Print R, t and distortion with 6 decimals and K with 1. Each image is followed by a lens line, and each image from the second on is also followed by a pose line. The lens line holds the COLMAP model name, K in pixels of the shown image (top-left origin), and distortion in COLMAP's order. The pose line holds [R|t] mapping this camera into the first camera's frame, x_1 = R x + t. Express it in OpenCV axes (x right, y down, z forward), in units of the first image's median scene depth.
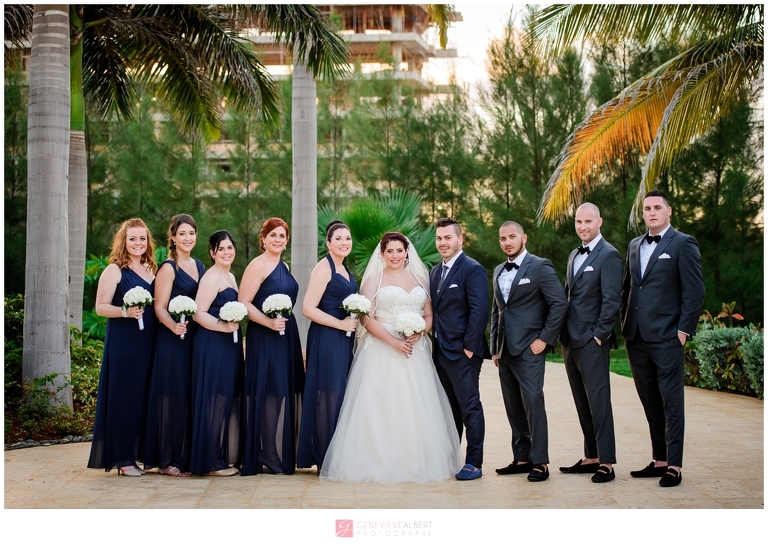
lens RADIAL K [[3364.0, 0, 384.0], [0, 3364.0, 275.0], [0, 0, 1]] dist [-0.150172, -0.127776]
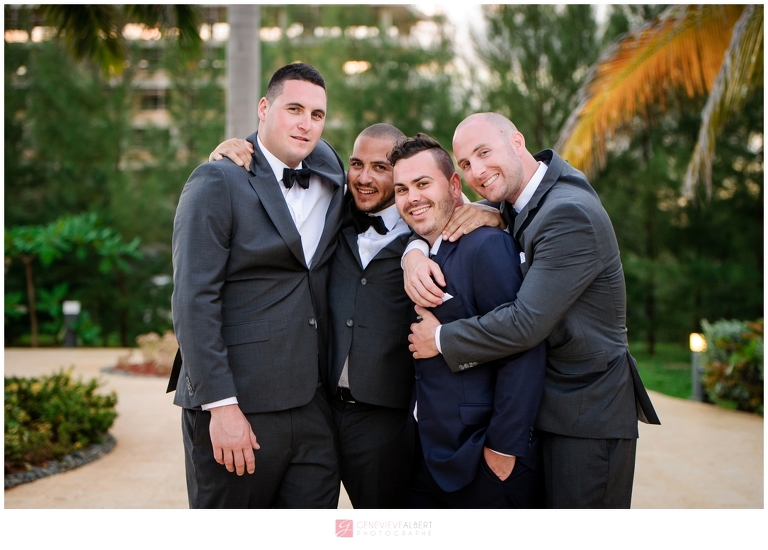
lens RADIAL K [[1848.0, 0, 384.0], [0, 1848.0, 275.0], [0, 0, 1]] dist [-0.037820, 0.318348]
pose [[0.999632, 0.015276, -0.022418, 0.018770], [-0.015013, 0.999817, 0.011842, -0.000711], [0.022595, -0.011501, 0.999679, 0.563680]]
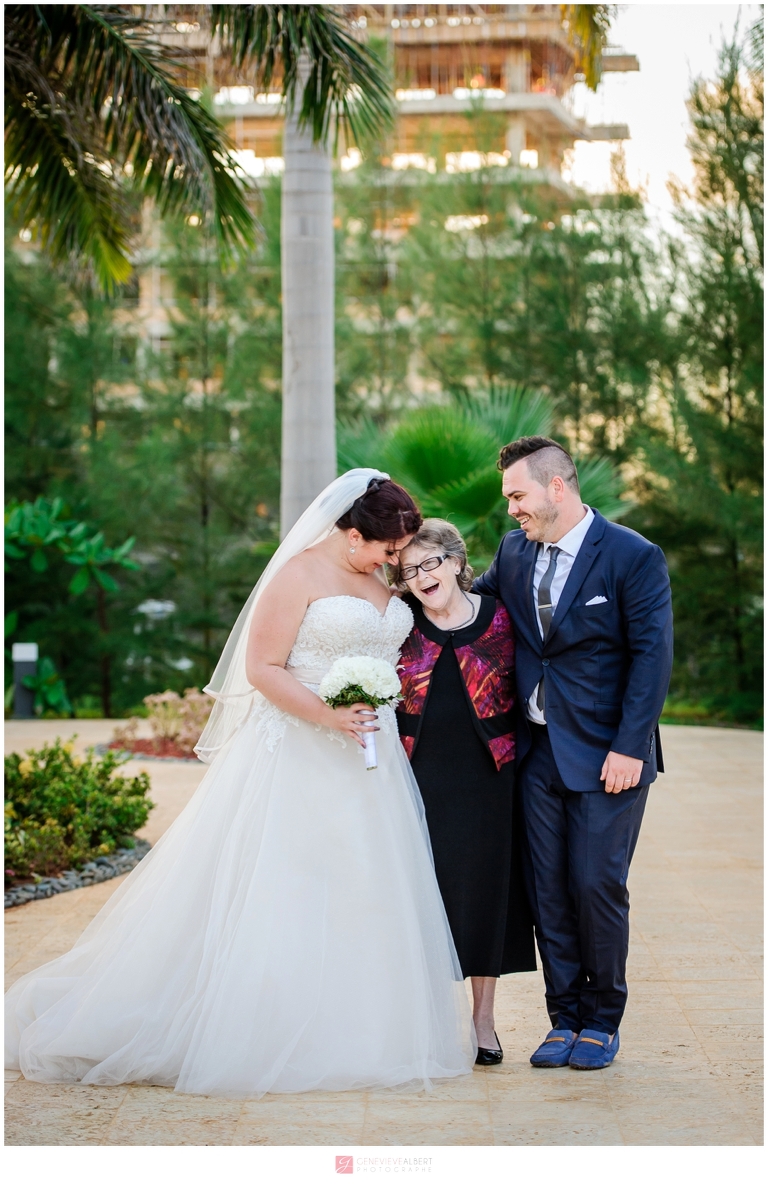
lens RADIAL K [[4432.8, 0, 384.0], [0, 4432.8, 593.5], [0, 0, 1]] dist [-0.105812, -3.388310]
pose [[0.999245, -0.002372, -0.038785, 0.011615], [0.002751, 0.999949, 0.009715, -0.001295], [0.038760, -0.009814, 0.999200, 0.357574]]
